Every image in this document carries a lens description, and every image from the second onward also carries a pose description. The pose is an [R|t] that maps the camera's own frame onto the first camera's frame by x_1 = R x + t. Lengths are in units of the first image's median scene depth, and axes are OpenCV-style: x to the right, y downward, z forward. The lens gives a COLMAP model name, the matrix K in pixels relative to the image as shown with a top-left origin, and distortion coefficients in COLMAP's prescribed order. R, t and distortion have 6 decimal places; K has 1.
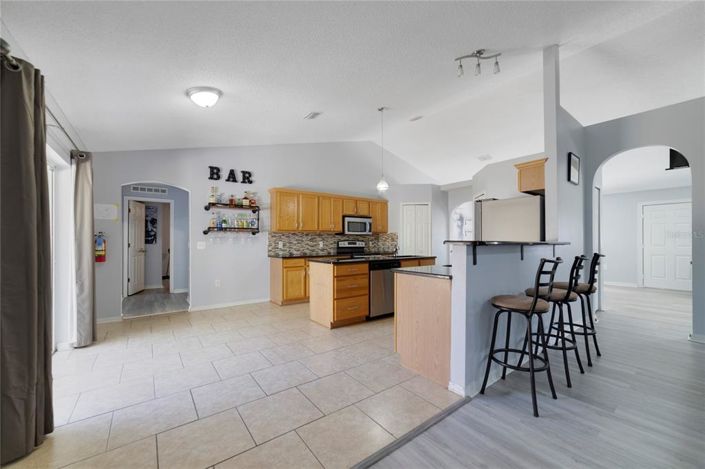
lens RADIAL K [[273.7, 0, 356.7], [0, 273.7, 239.3], [0, 0, 1]] dist [0.000532, 0.000121]
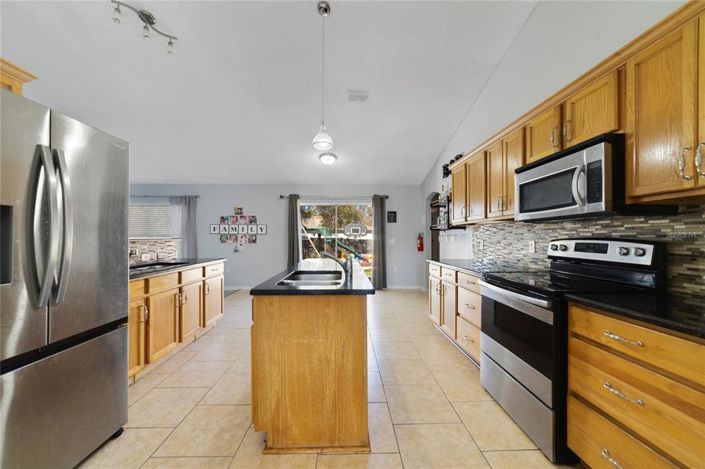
lens RADIAL K [[273.7, 0, 351.0], [0, 273.7, 236.2], [0, 0, 1]] dist [0.000532, 0.000121]
pose [[-0.589225, -0.000465, -0.807969, 0.387438], [0.009965, 0.999920, -0.007842, 0.002929], [0.807908, -0.012672, -0.589173, 1.053720]]
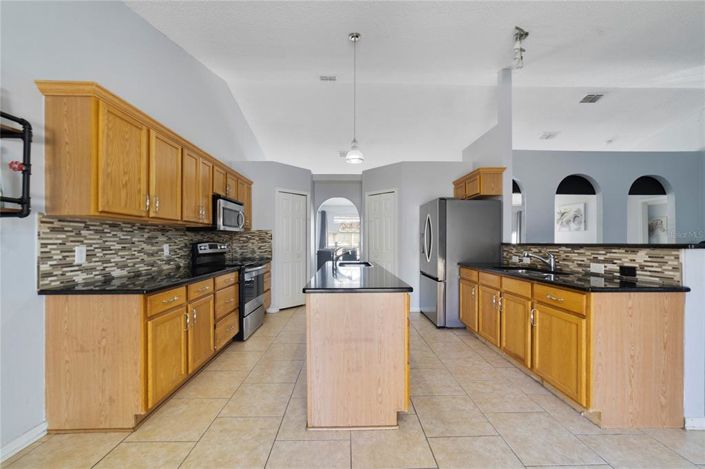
lens RADIAL K [[273.7, 0, 351.8], [0, 273.7, 240.2], [0, 0, 1]] dist [0.000532, 0.000121]
pose [[0.597480, 0.001829, 0.801882, -0.325563], [-0.005271, 0.999985, 0.001647, -0.000496], [-0.801866, -0.005210, 0.597481, 0.475212]]
